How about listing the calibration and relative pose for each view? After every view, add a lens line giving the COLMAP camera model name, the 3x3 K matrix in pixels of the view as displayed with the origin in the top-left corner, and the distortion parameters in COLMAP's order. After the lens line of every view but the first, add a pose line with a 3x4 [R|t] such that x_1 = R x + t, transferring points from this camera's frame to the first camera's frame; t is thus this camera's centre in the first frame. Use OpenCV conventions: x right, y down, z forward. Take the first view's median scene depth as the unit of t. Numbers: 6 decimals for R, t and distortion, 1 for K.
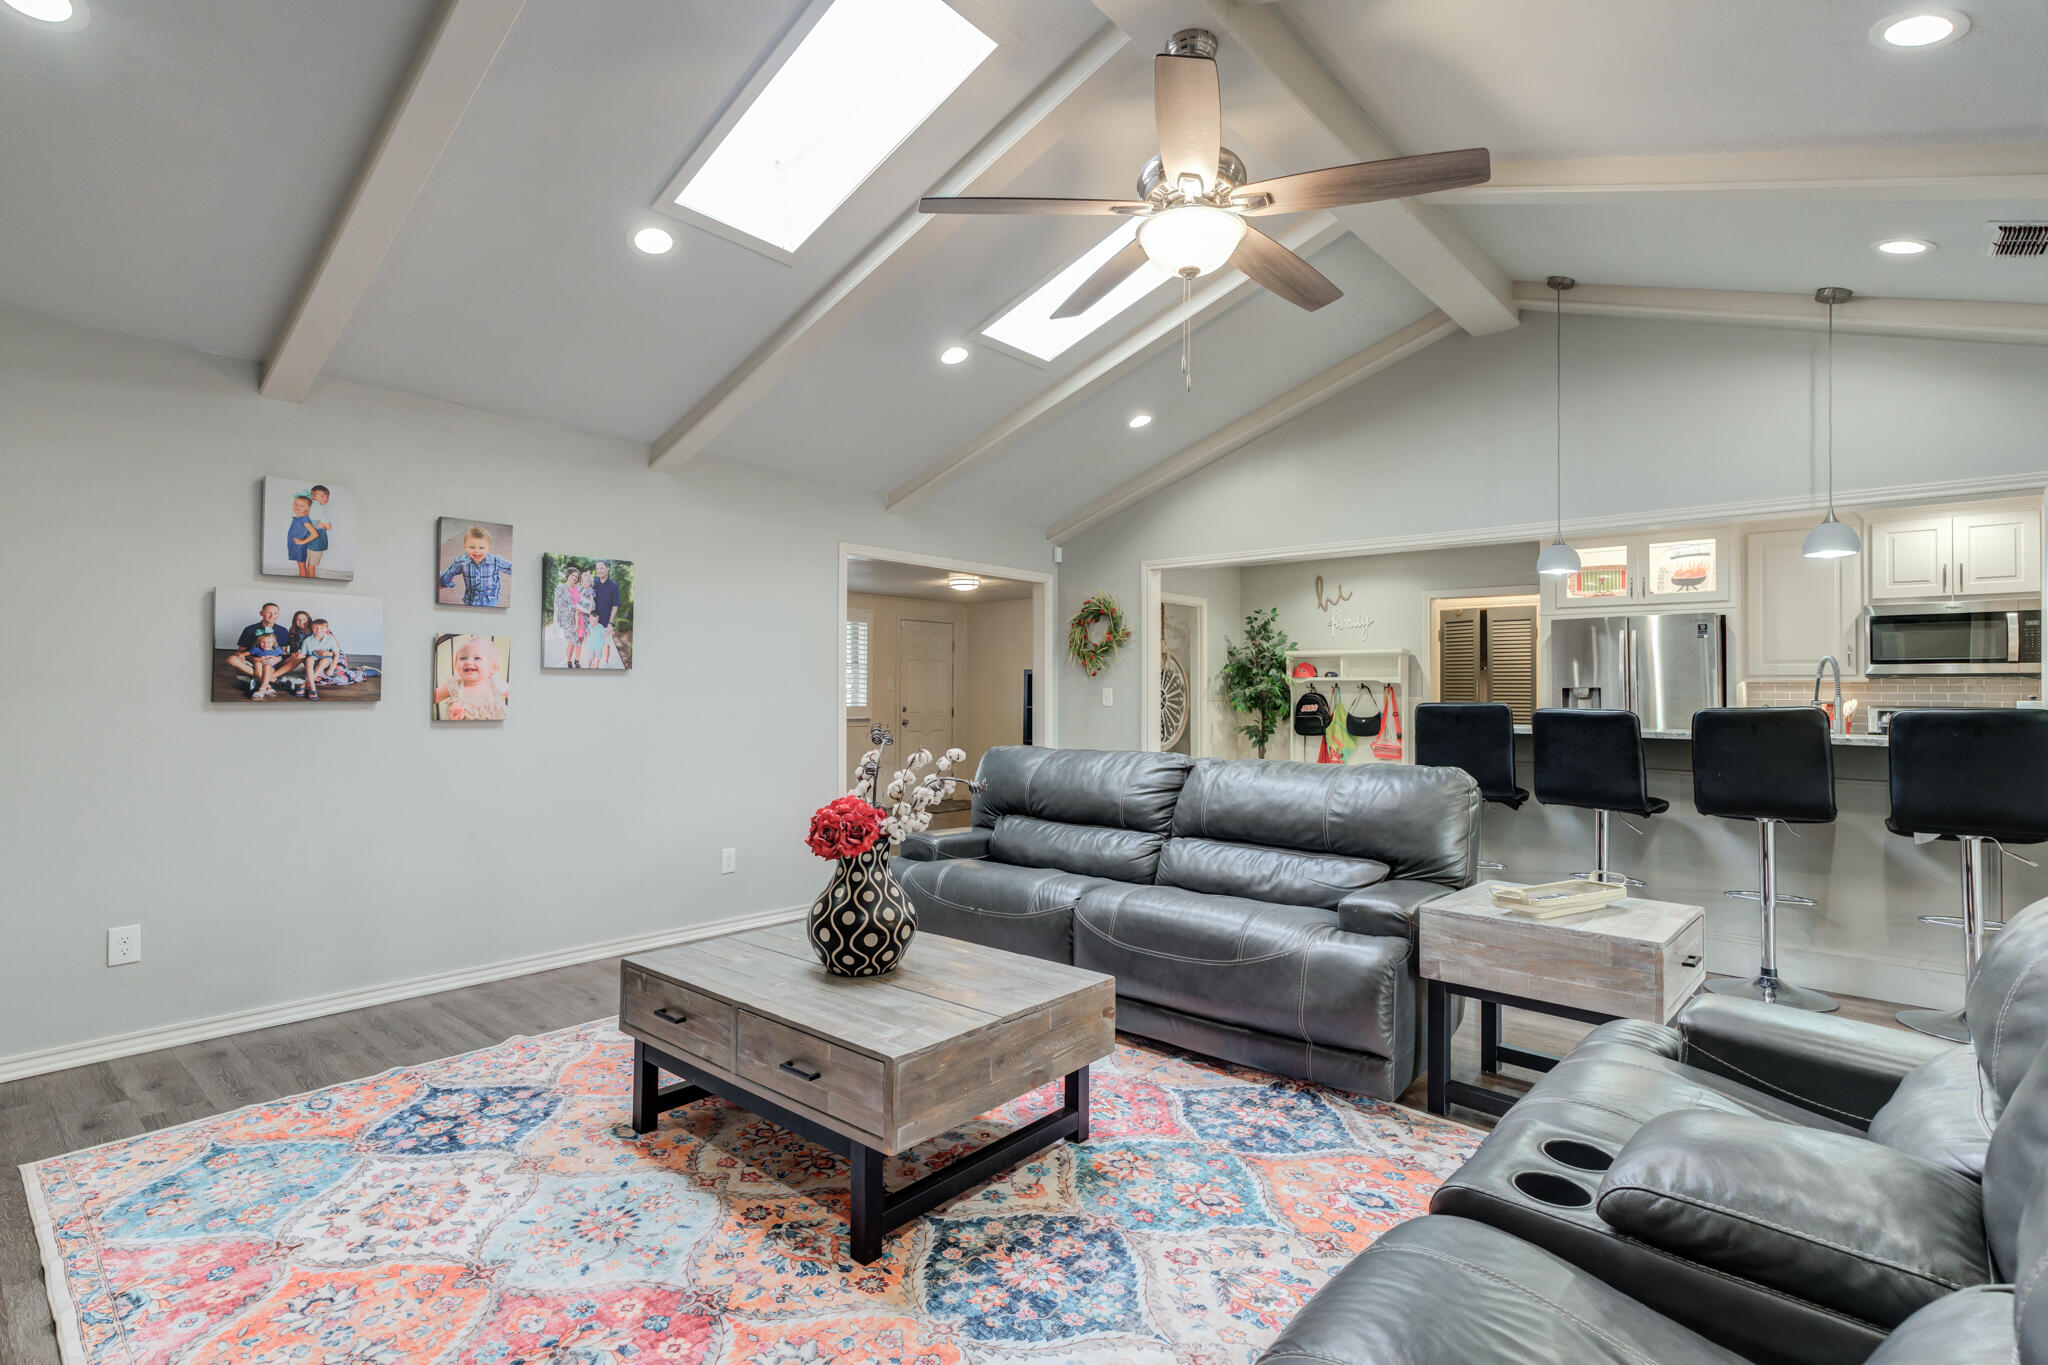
lens RADIAL K [[971.8, 0, 1018.5], [0, 971.8, 680.9], [0, 0, 1]] dist [0.008144, 0.002233]
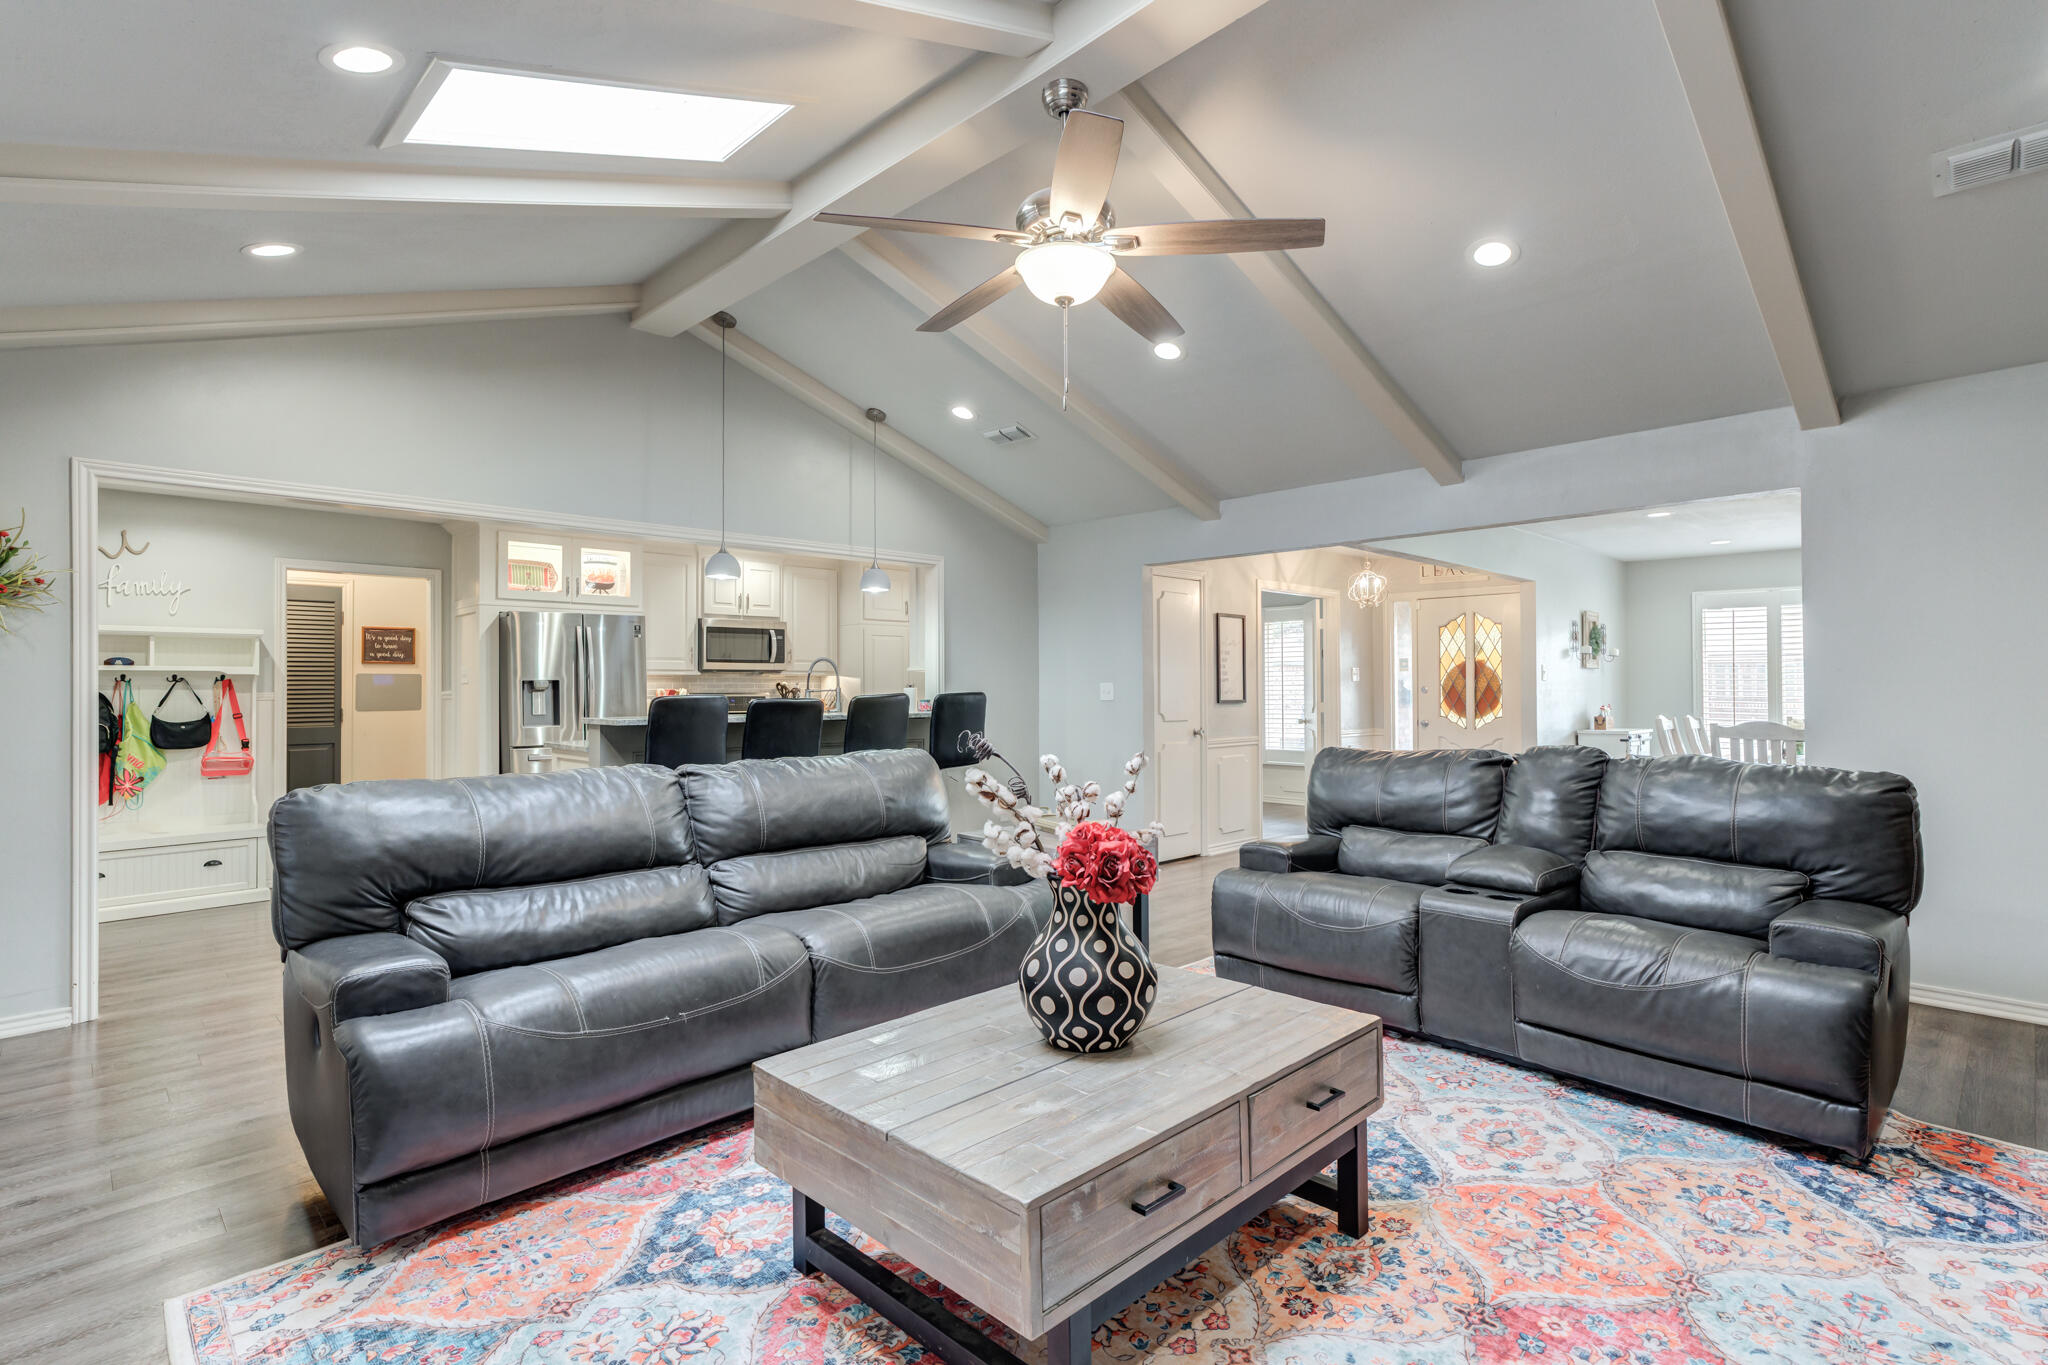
lens RADIAL K [[971.8, 0, 1037.0], [0, 971.8, 677.9], [0, 0, 1]] dist [0.008144, 0.002233]
pose [[0.085386, -0.000099, 0.996348, -0.613418], [-0.005895, 0.999982, 0.000604, 0.001476], [-0.996330, -0.005925, 0.085384, 0.628464]]
